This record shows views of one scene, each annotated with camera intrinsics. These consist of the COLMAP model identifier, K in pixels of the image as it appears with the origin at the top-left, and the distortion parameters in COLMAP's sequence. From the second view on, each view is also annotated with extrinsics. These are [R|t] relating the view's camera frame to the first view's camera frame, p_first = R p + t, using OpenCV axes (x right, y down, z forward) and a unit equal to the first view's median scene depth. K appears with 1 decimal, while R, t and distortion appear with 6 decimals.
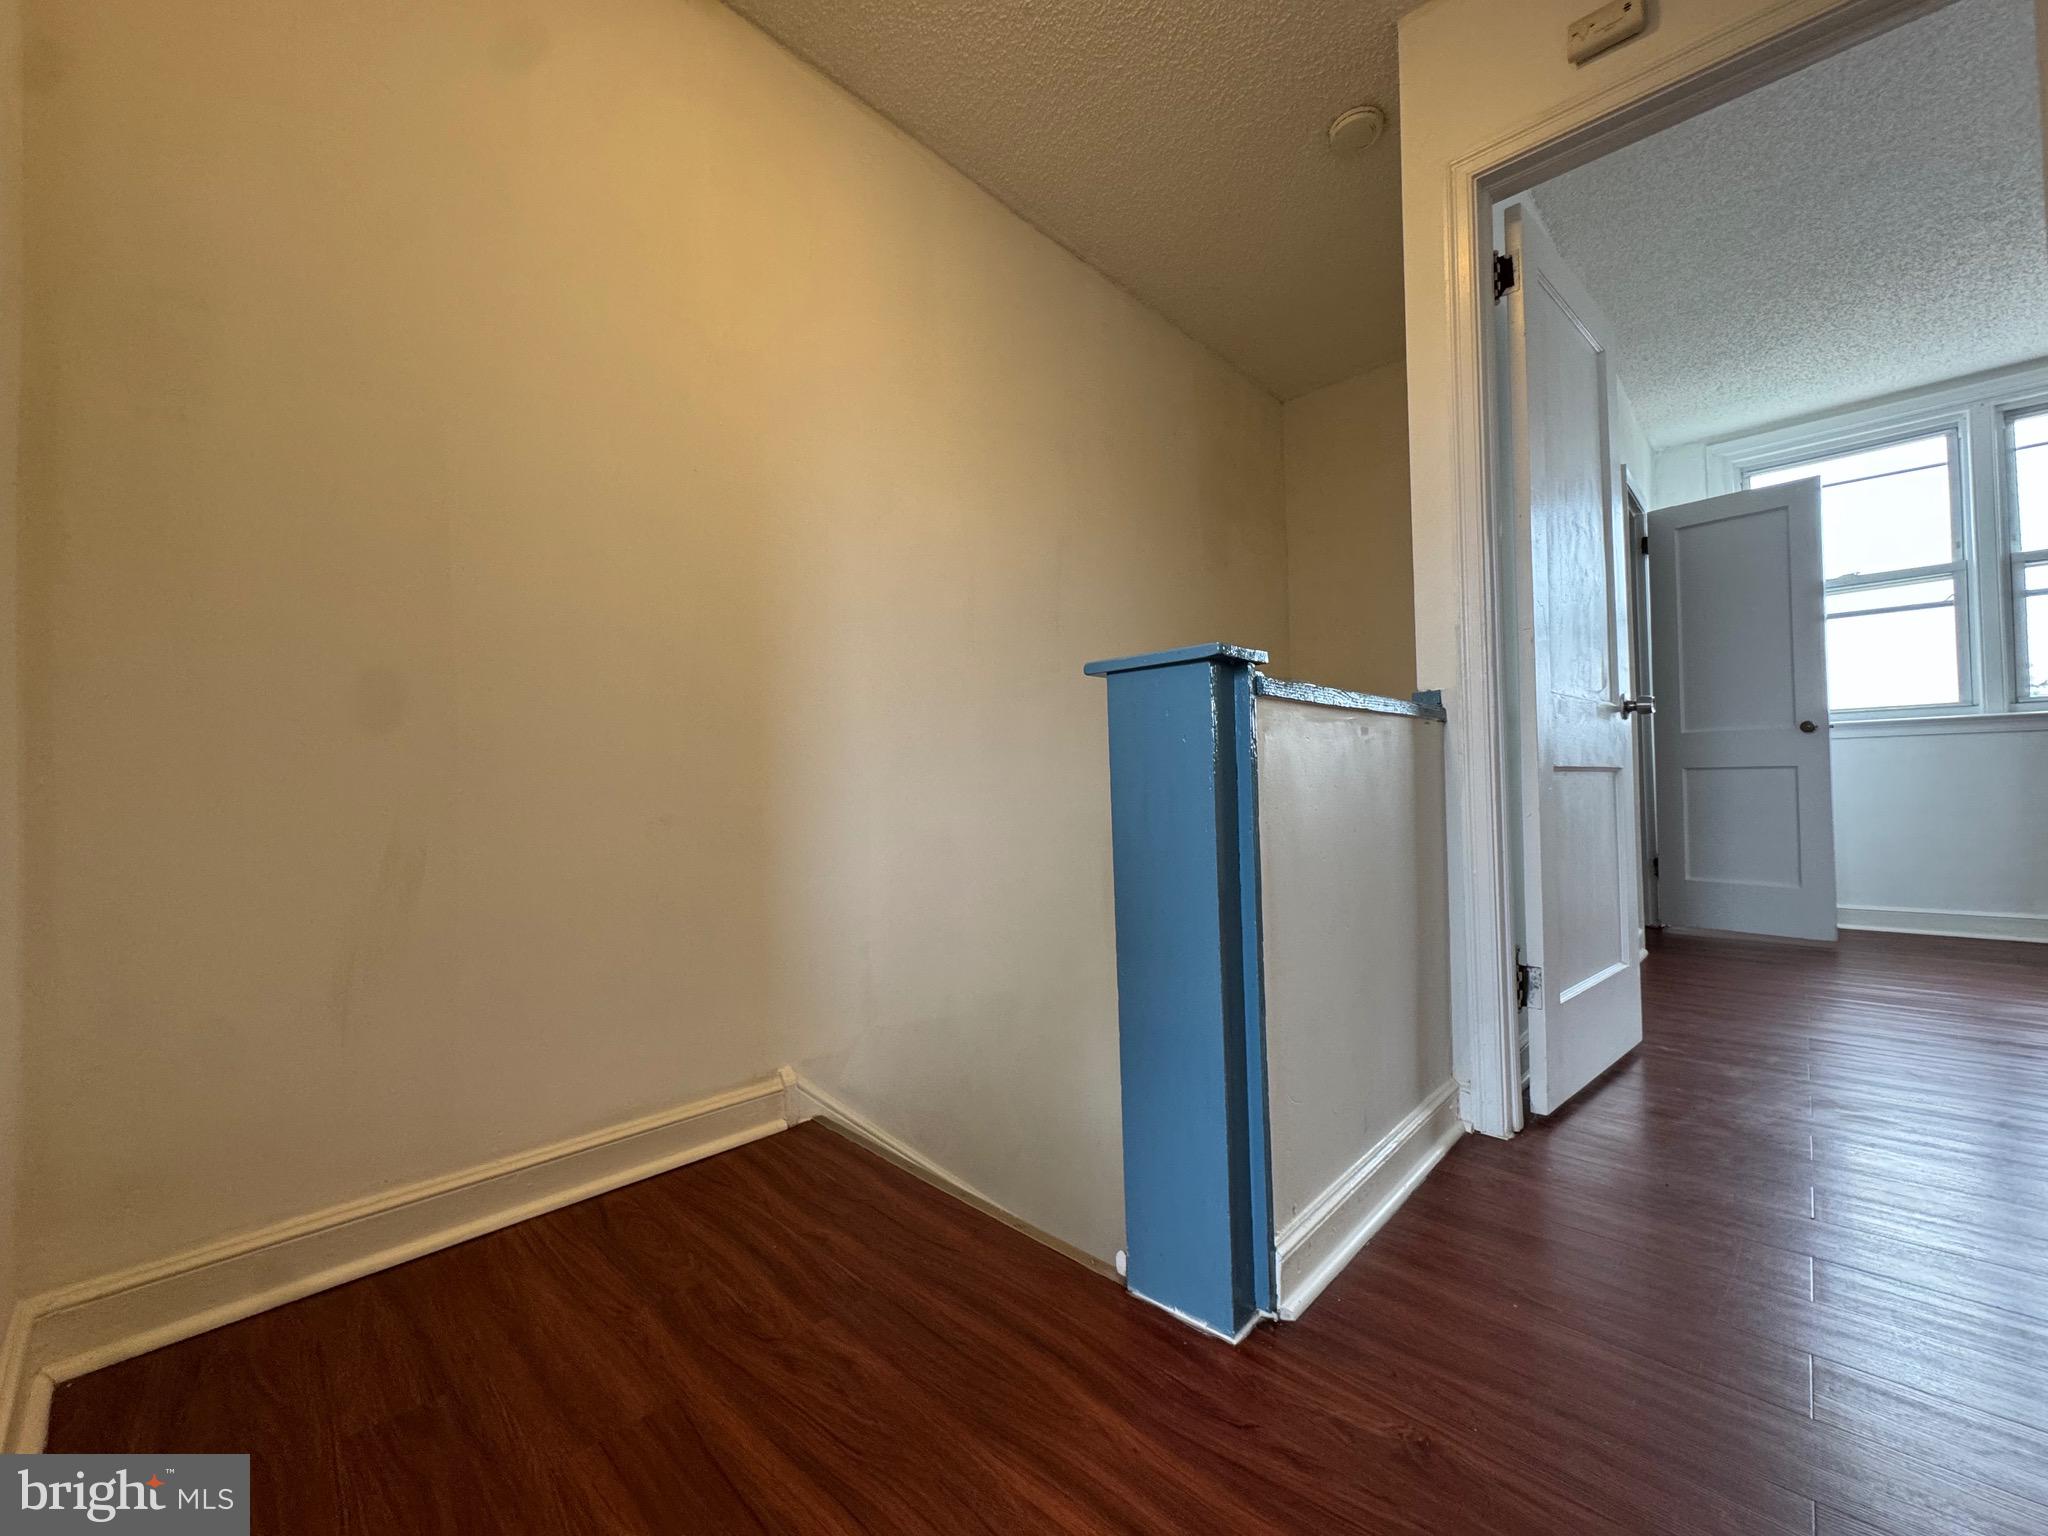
lens RADIAL K [[817.4, 0, 1028.8], [0, 817.4, 777.5], [0, 0, 1]] dist [-0.003880, -0.000539]
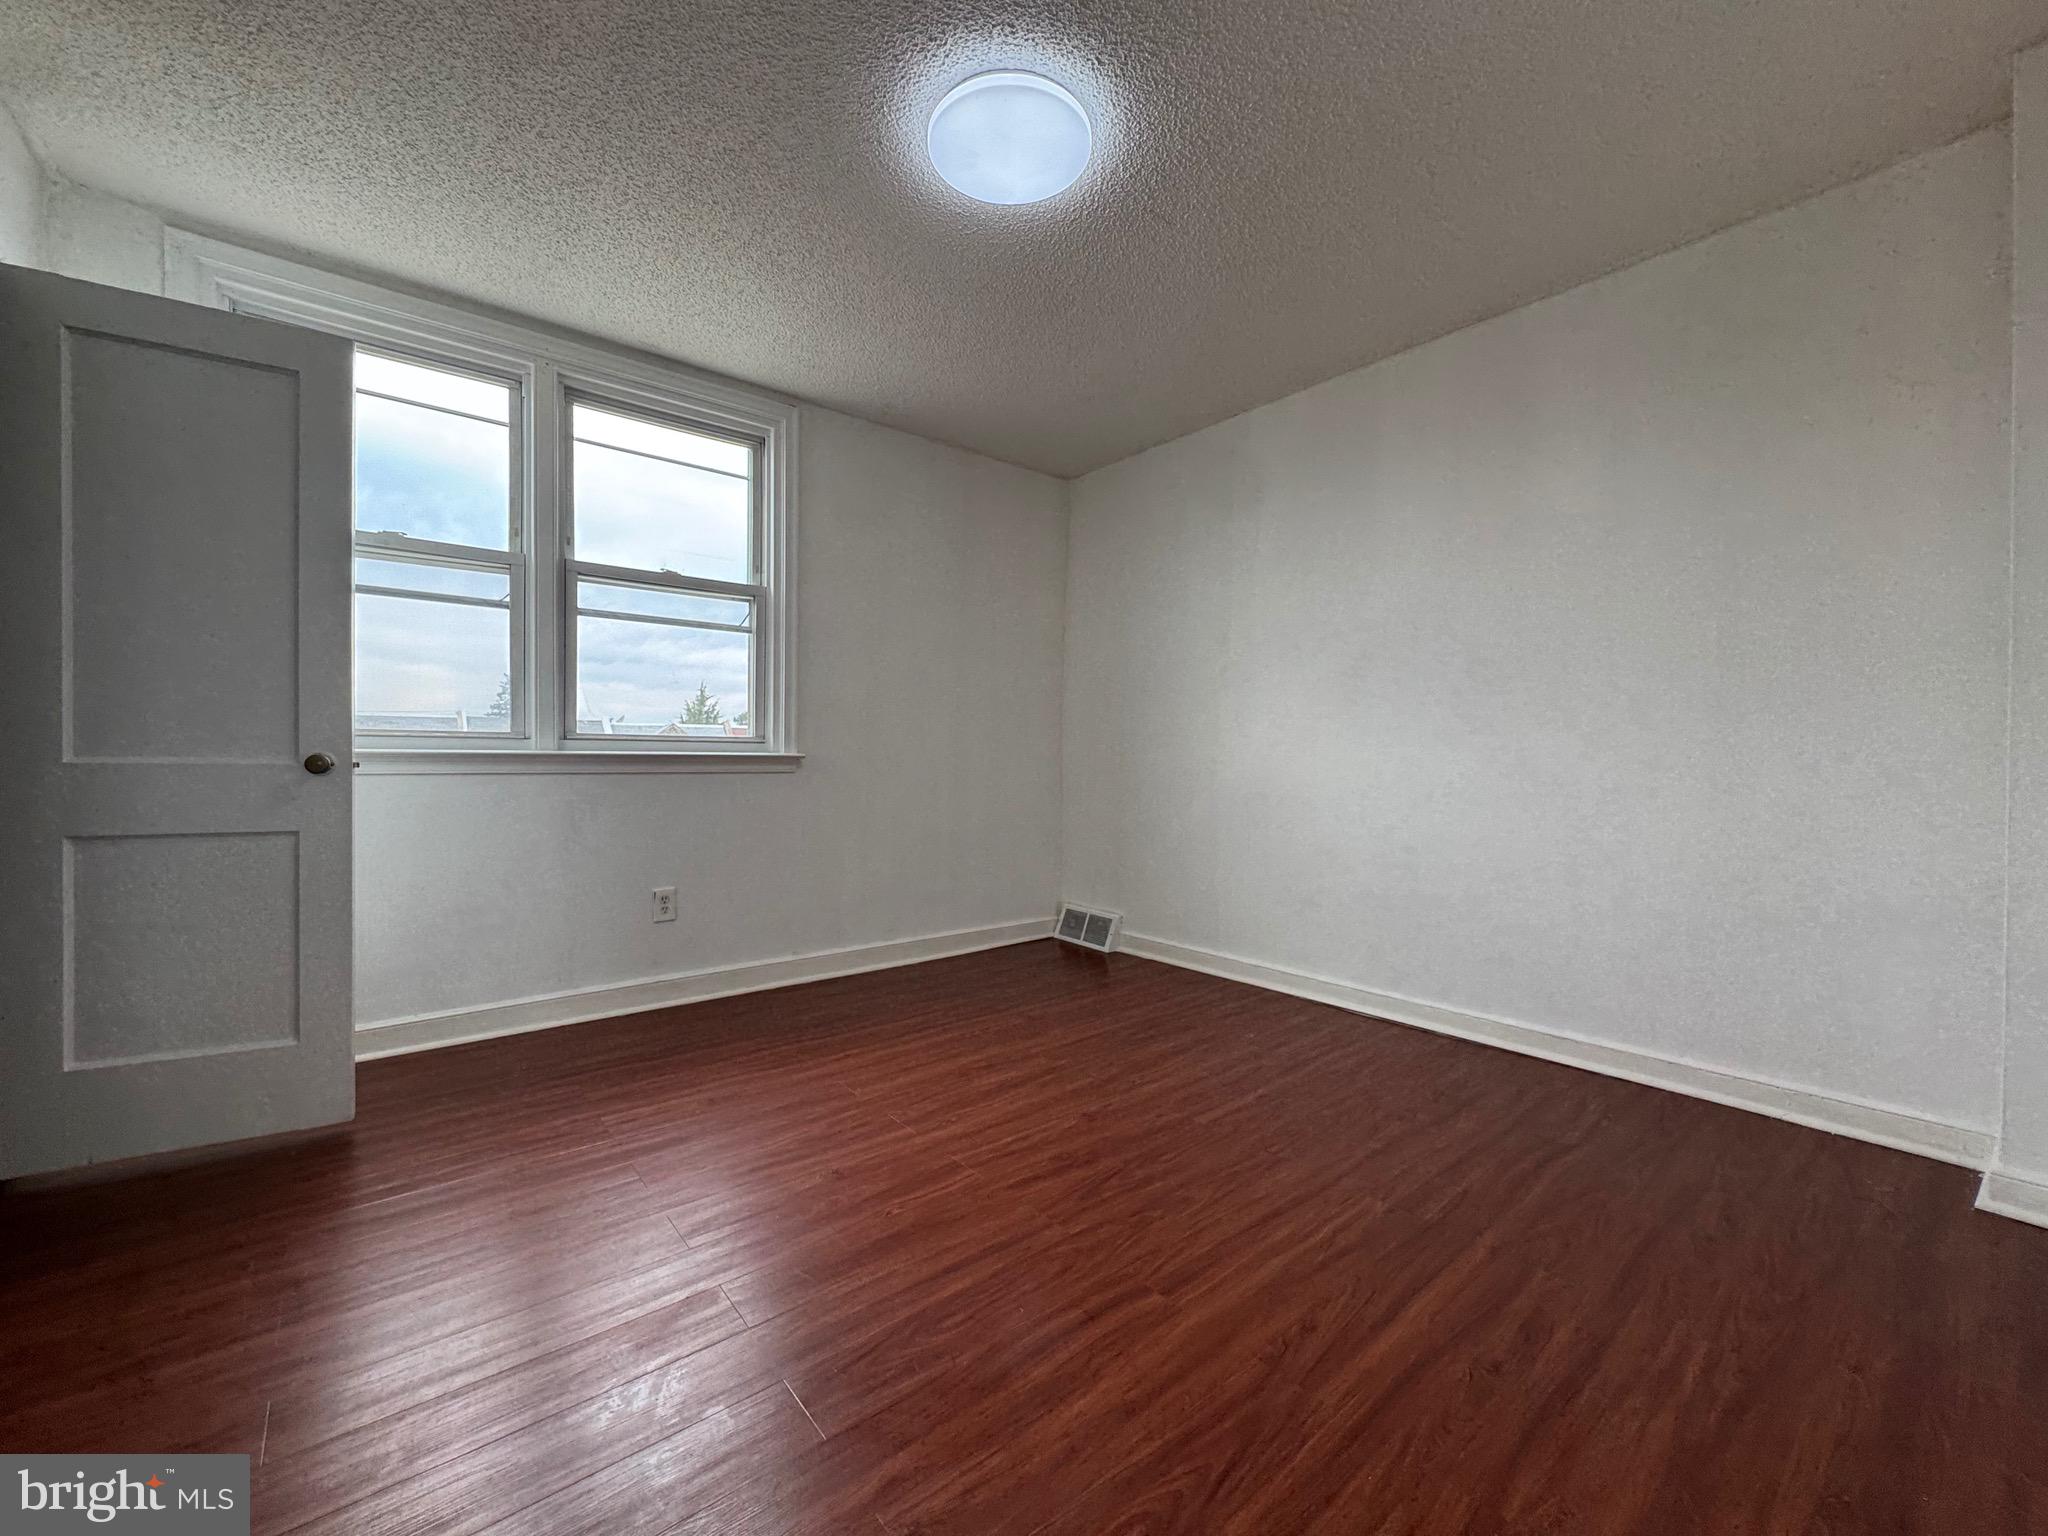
lens RADIAL K [[817.4, 0, 1027.8], [0, 817.4, 760.5], [0, 0, 1]] dist [-0.003880, -0.000539]
pose [[0.117912, 0.014925, 0.992912, 0.429259], [-0.022364, 0.999673, -0.012370, -0.068757], [-0.992772, -0.020747, 0.118207, 0.417890]]
